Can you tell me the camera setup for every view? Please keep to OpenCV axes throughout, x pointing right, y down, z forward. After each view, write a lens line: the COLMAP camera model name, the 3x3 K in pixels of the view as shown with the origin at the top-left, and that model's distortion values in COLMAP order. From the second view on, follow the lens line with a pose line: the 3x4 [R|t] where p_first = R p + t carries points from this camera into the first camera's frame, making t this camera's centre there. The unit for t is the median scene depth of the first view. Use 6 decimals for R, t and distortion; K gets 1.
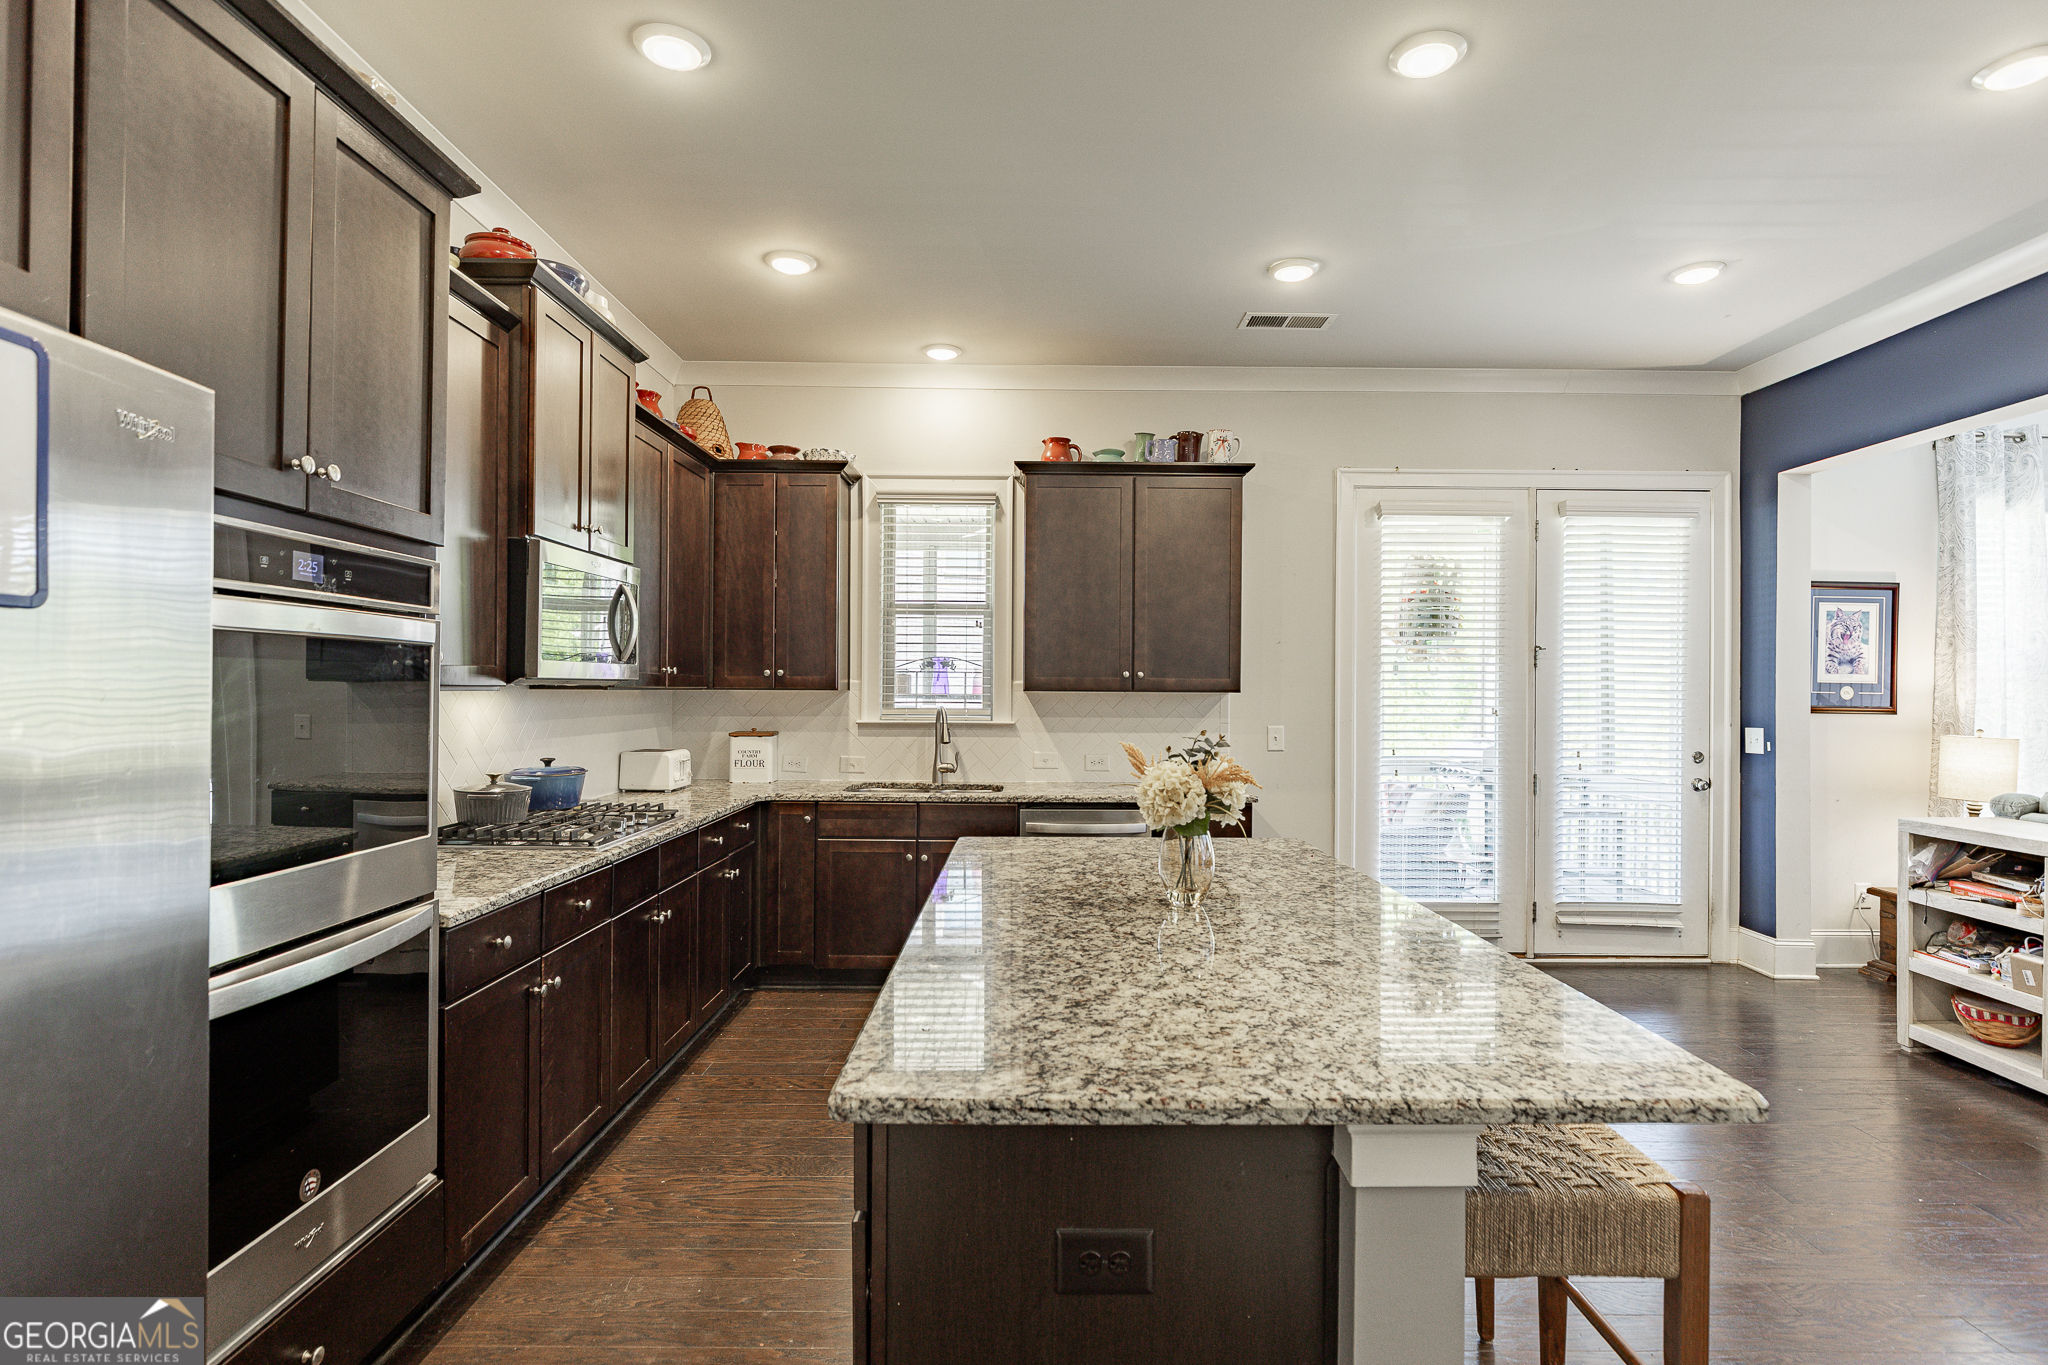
lens RADIAL K [[1006.9, 0, 1039.6], [0, 1006.9, 683.7], [0, 0, 1]] dist [-0.001649, -0.000567]
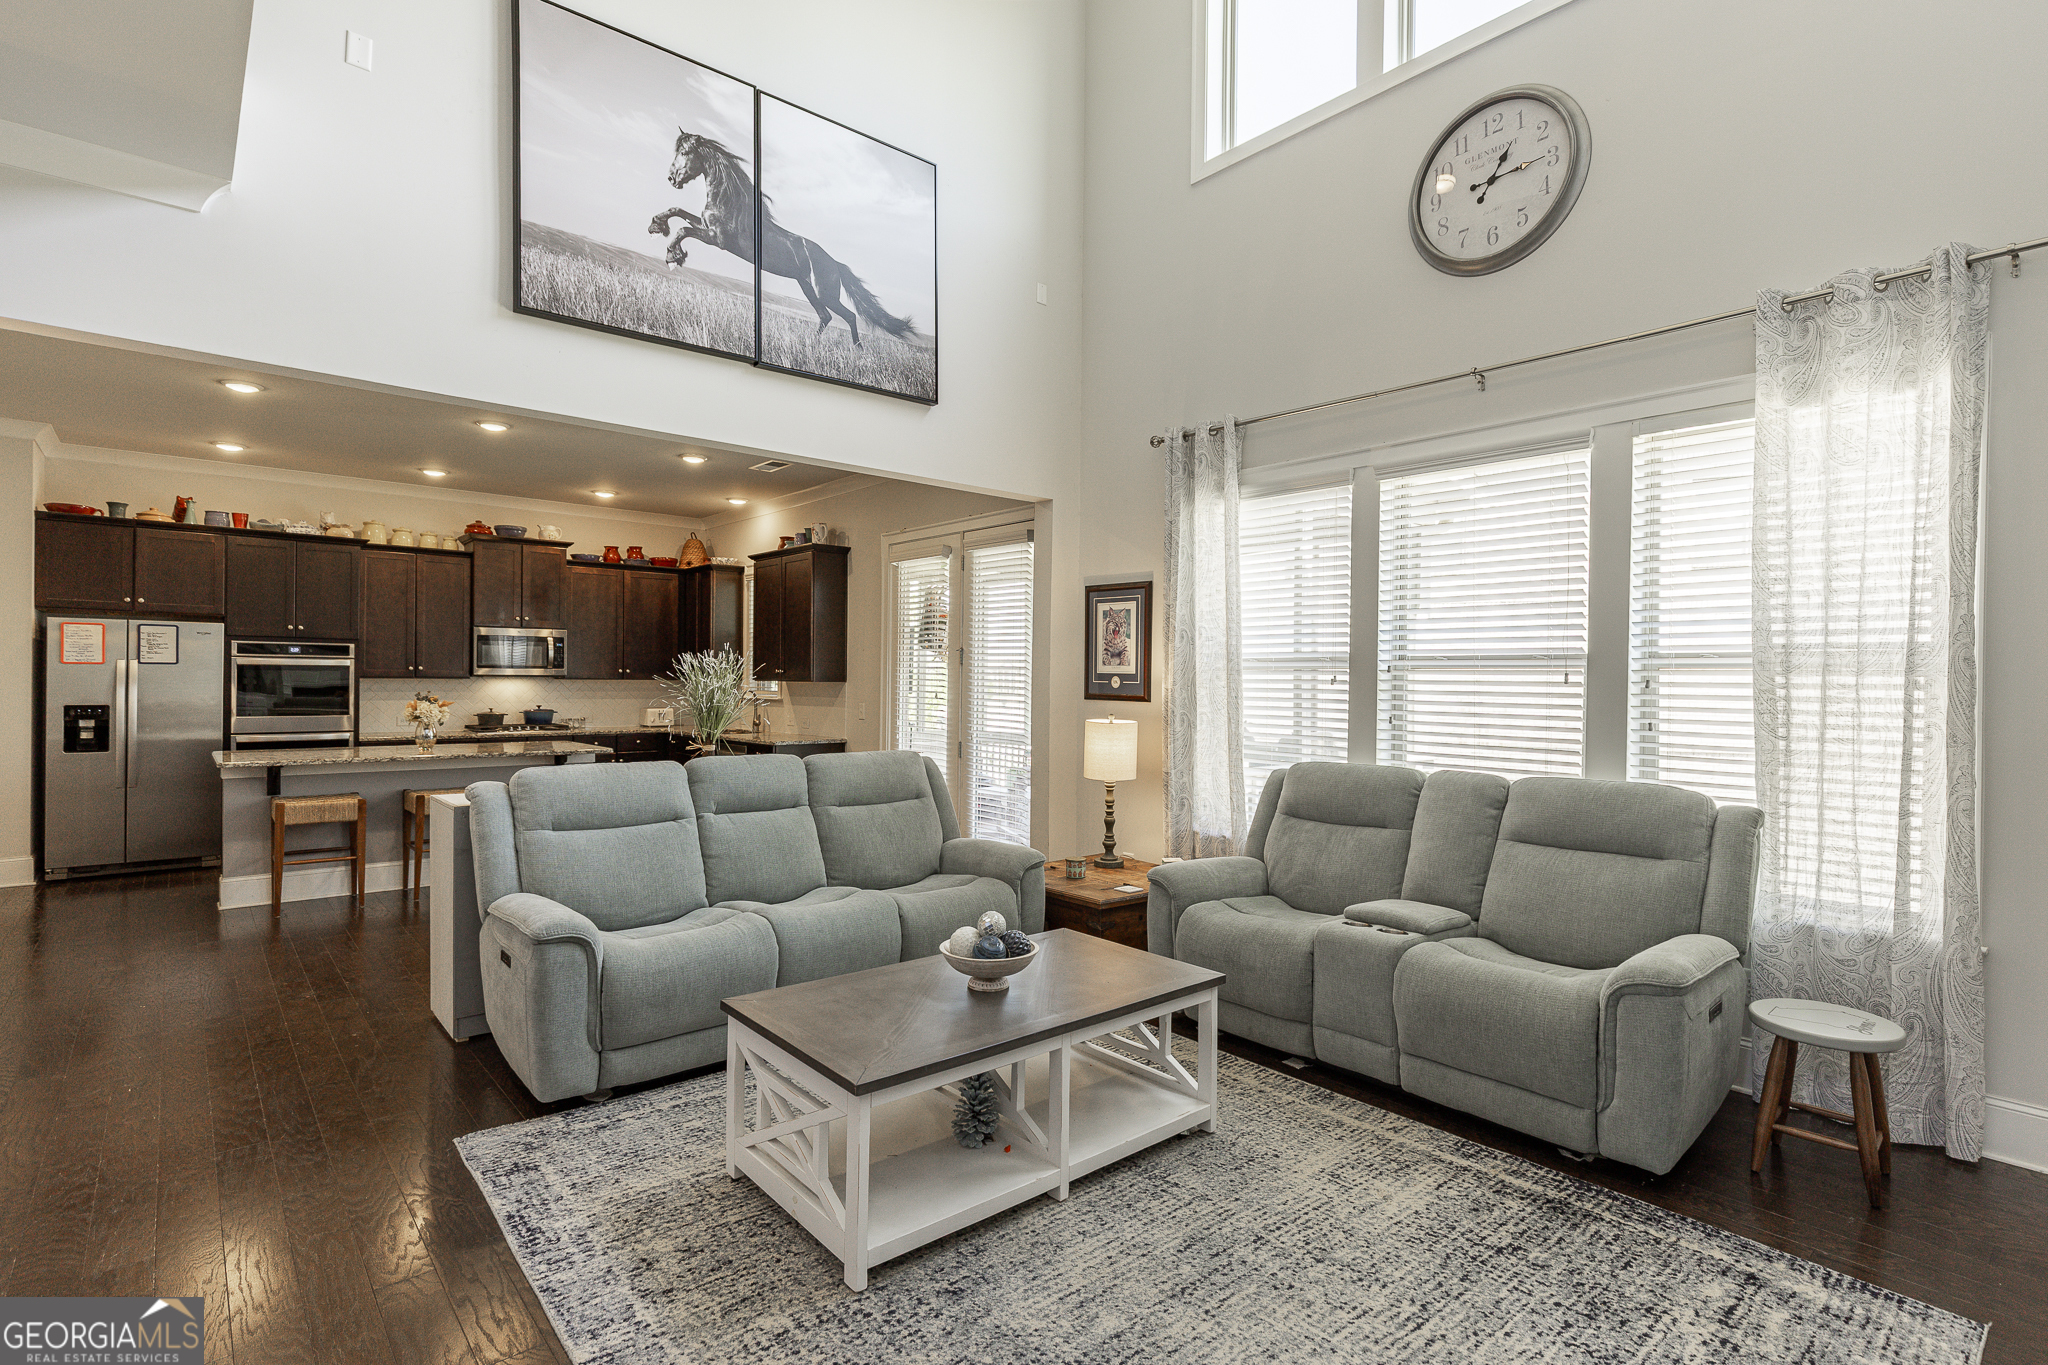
lens RADIAL K [[983.0, 0, 1043.2], [0, 983.0, 686.6], [0, 0, 1]] dist [-0.003053, -0.000972]
pose [[0.658508, 0.003315, -0.752566, 1.617619], [-0.000731, 0.999993, 0.003765, 0.010364], [0.752573, -0.001929, 0.658506, 0.215680]]
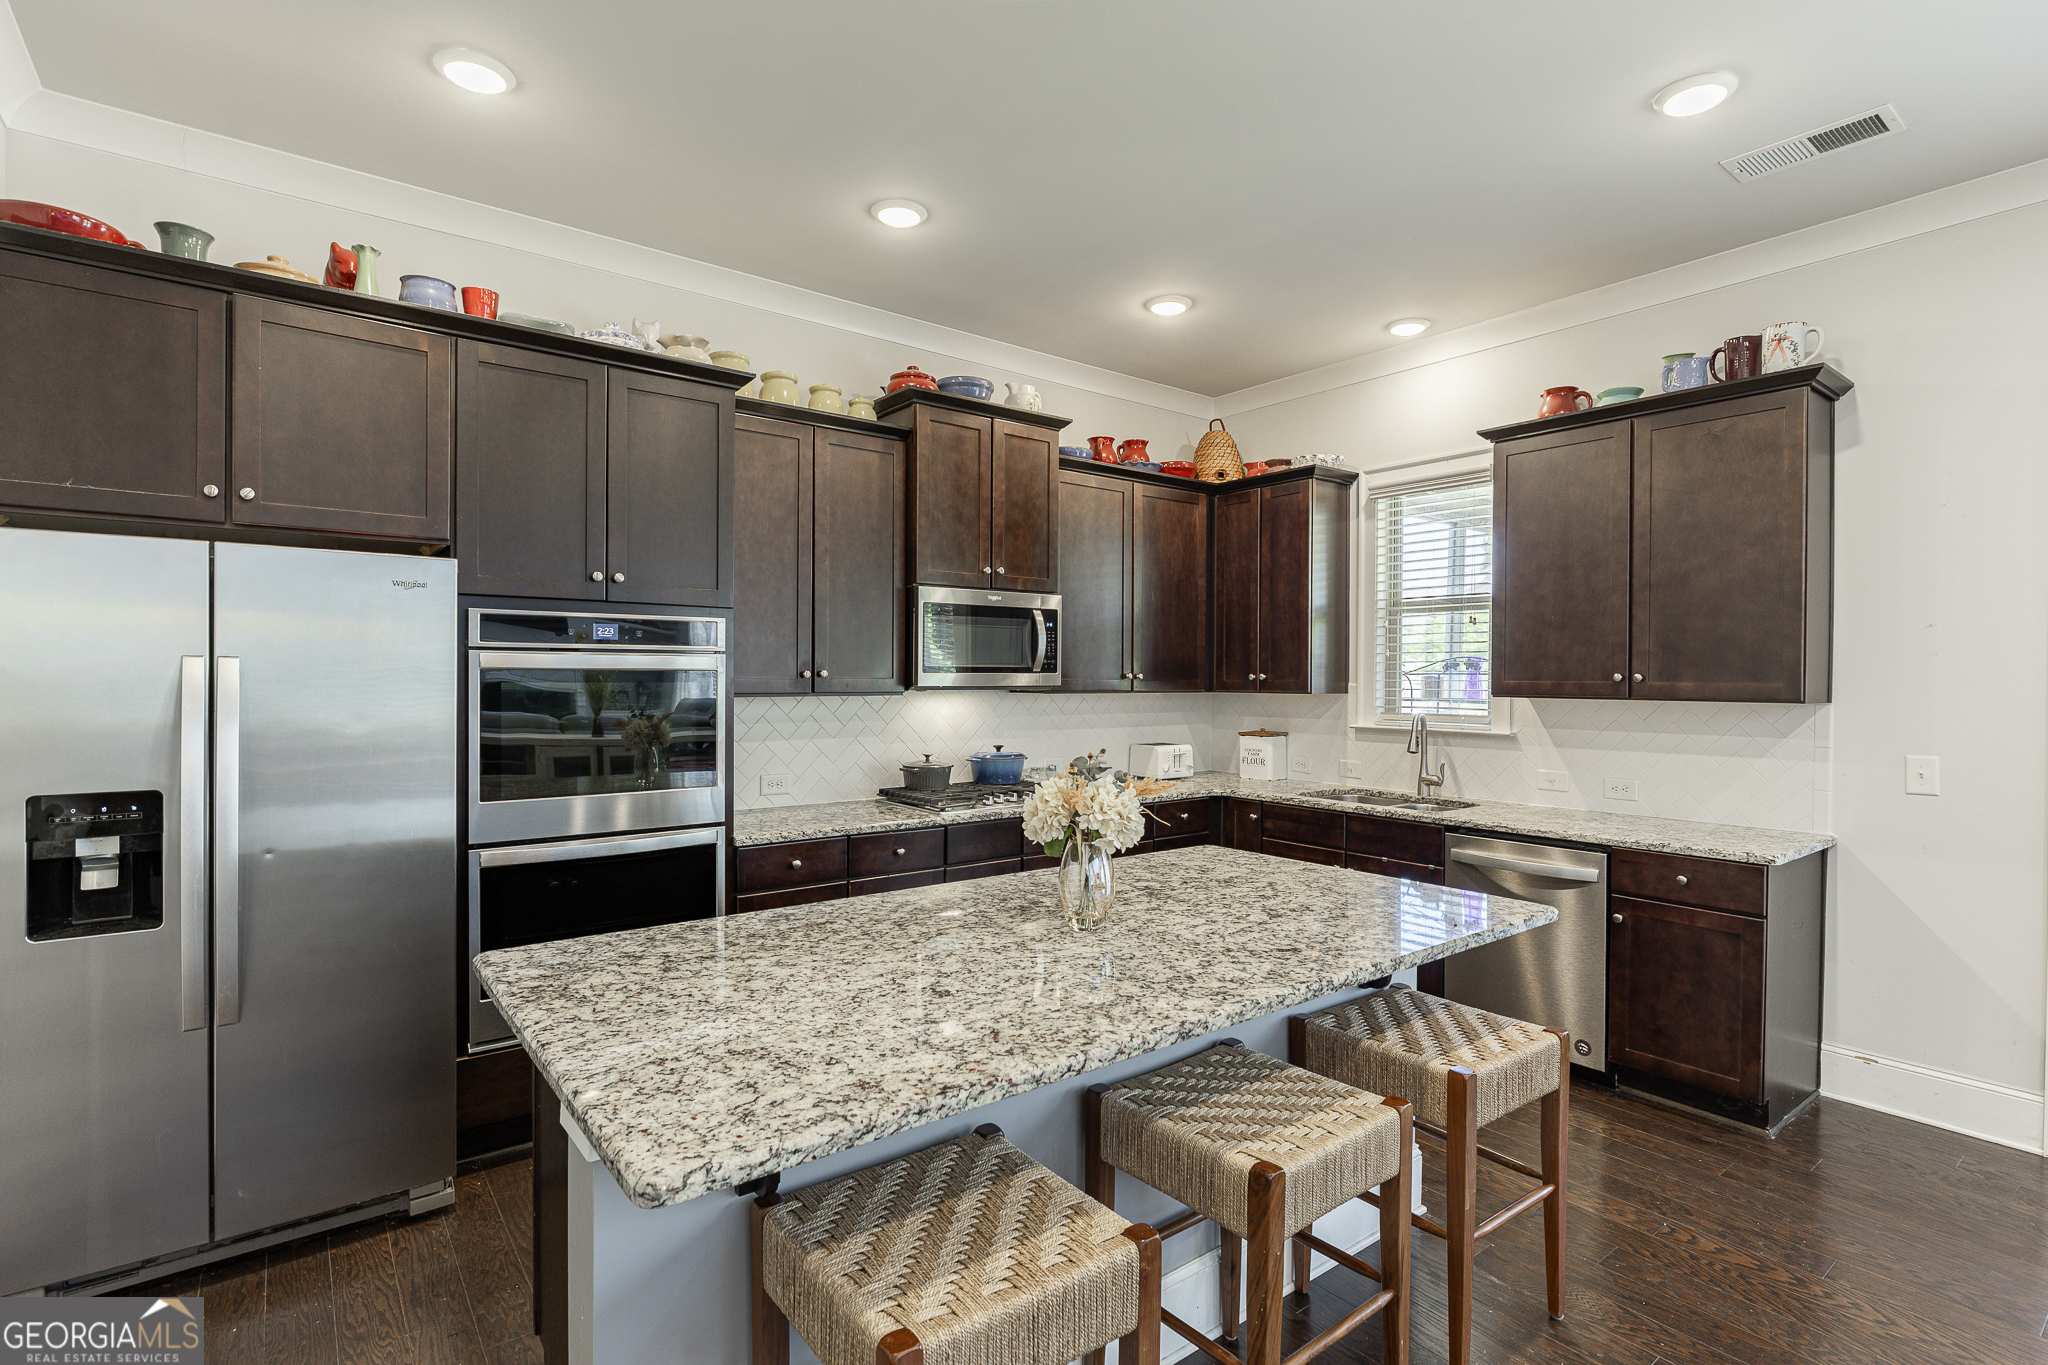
lens RADIAL K [[983.0, 0, 1043.2], [0, 983.0, 686.6], [0, 0, 1]] dist [-0.003053, -0.000972]
pose [[0.613372, 0.004497, -0.789782, 0.397400], [0.002820, 0.999965, 0.007884, -0.009101], [0.789789, -0.007063, 0.613337, 0.181830]]
